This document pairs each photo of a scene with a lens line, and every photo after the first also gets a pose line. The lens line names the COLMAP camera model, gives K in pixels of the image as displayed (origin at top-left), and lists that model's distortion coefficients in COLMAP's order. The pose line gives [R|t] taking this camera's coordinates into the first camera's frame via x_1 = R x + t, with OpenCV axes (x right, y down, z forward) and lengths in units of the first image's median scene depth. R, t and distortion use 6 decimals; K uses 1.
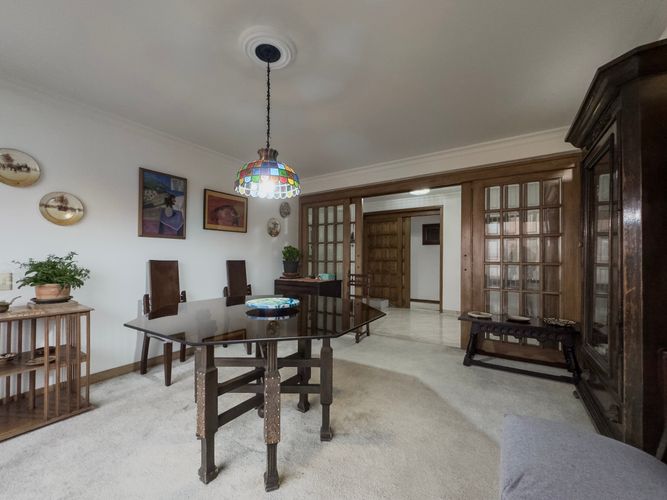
lens RADIAL K [[264.8, 0, 335.4], [0, 264.8, 261.5], [0, 0, 1]] dist [0.000148, 0.000008]
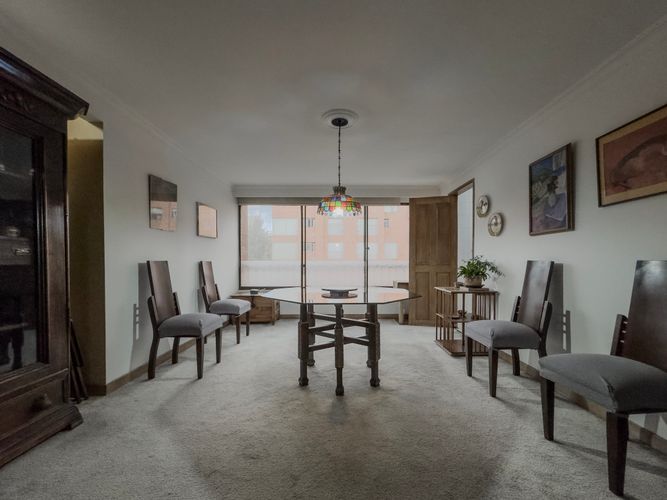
lens RADIAL K [[264.8, 0, 335.4], [0, 264.8, 261.5], [0, 0, 1]] dist [0.000148, 0.000008]
pose [[-0.858358, 0.000641, -0.513051, 0.337980], [-0.005910, 0.999921, 0.011138, -0.007246], [0.513017, 0.012593, -0.858286, 1.353111]]
